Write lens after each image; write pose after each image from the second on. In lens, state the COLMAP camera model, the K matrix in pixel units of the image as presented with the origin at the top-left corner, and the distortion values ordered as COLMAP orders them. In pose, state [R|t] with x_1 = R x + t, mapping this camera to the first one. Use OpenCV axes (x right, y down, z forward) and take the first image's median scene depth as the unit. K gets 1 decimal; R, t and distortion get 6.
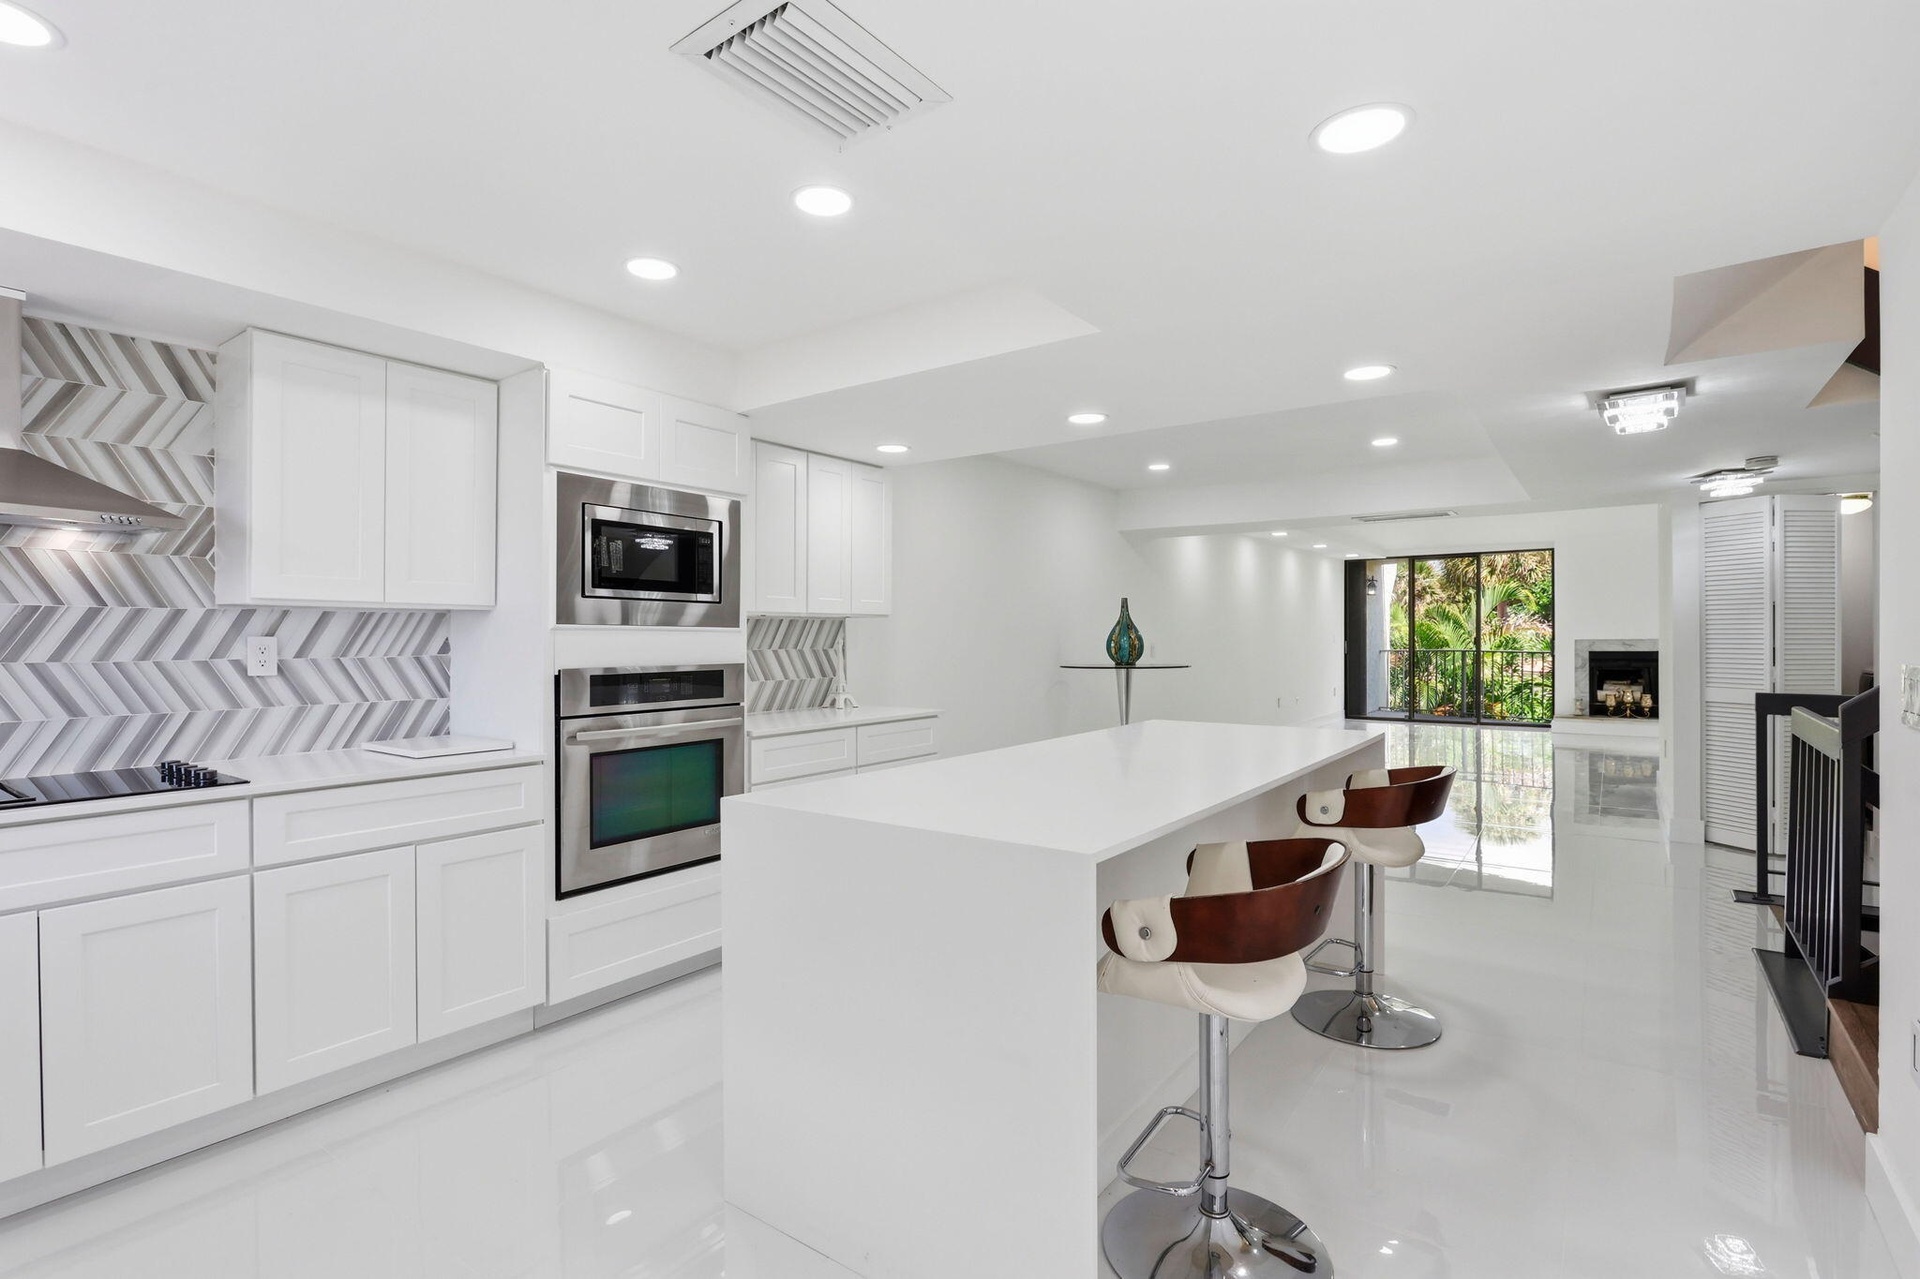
lens RADIAL K [[929.8, 0, 935.7], [0, 929.8, 642.7], [0, 0, 1]] dist [-0.004916, 0.001700]
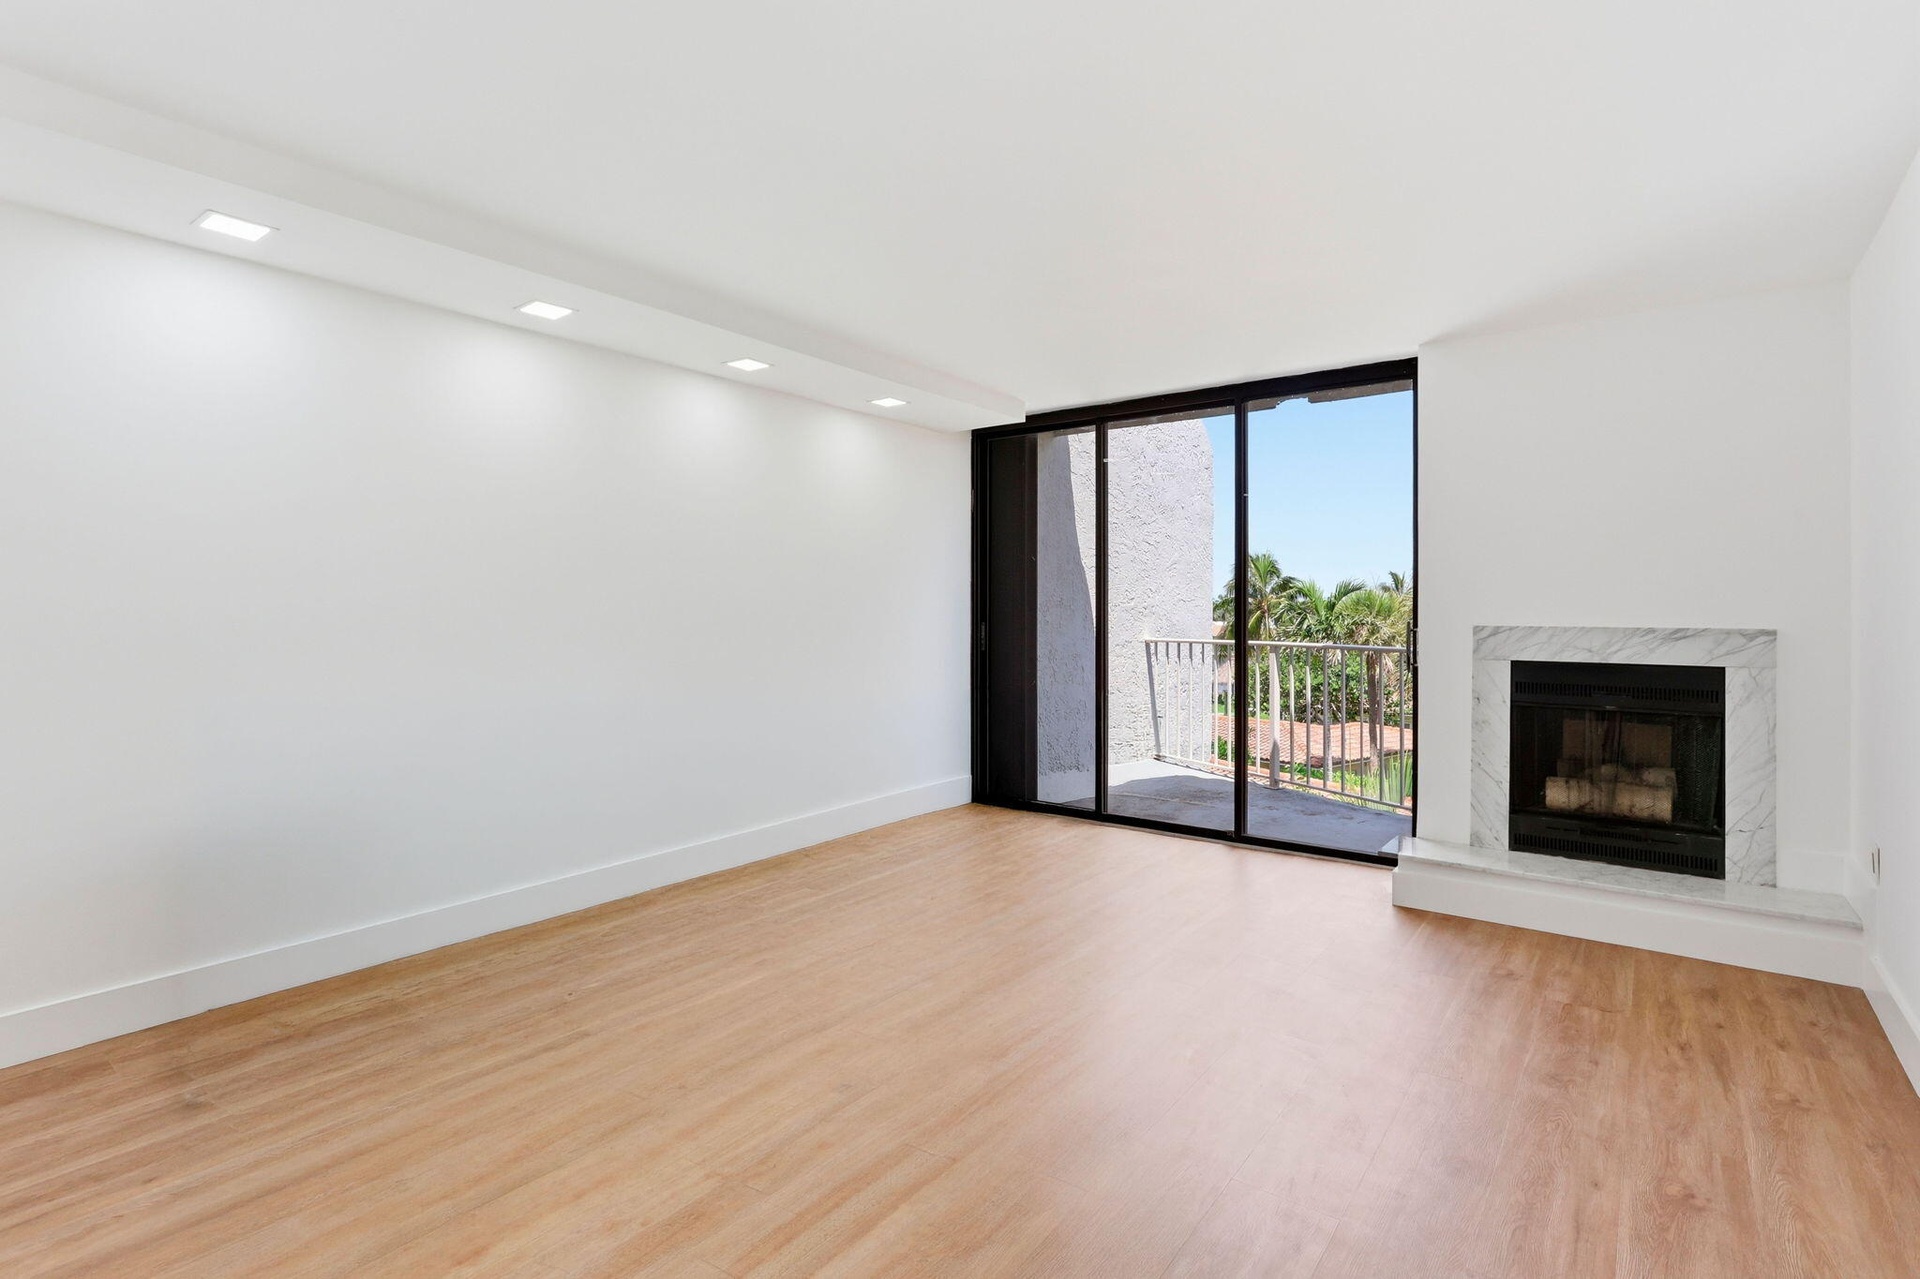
lens RADIAL K [[929.8, 0, 956.7], [0, 929.8, 637.8], [0, 0, 1]] dist [-0.004916, 0.001700]
pose [[0.999954, 0.008990, -0.003200, 0.500494], [-0.008928, 0.999781, 0.018904, -0.003638], [0.003369, -0.018875, 0.999816, 0.658991]]
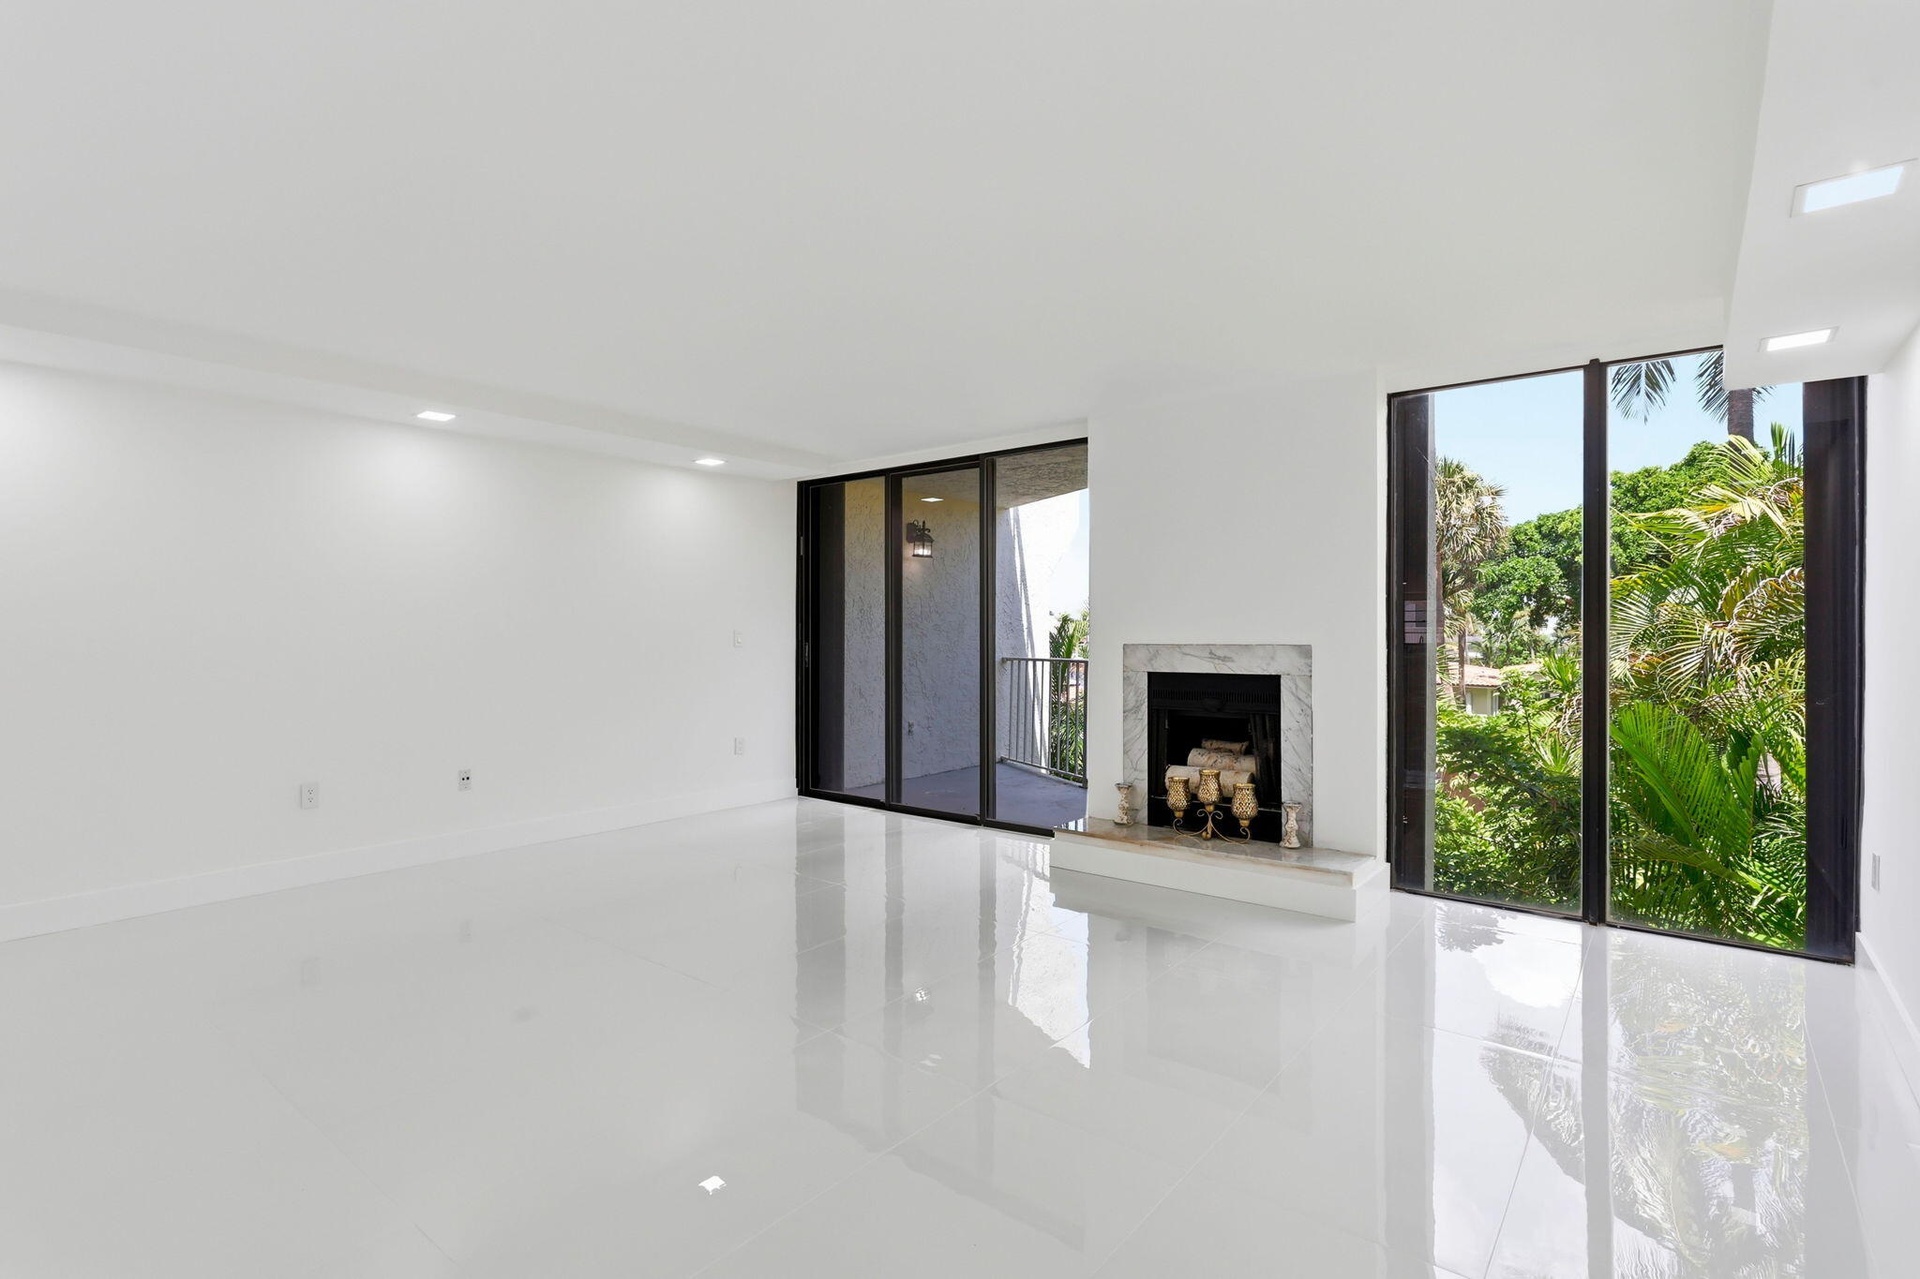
lens RADIAL K [[929.8, 0, 962.3], [0, 929.8, 640.4], [0, 0, 1]] dist [-0.004916, 0.001700]
pose [[0.998759, 0.004922, -0.049566, 0.636925], [-0.004865, 0.999987, 0.001279, -0.005078], [0.049572, -0.001036, 0.998770, 0.574196]]
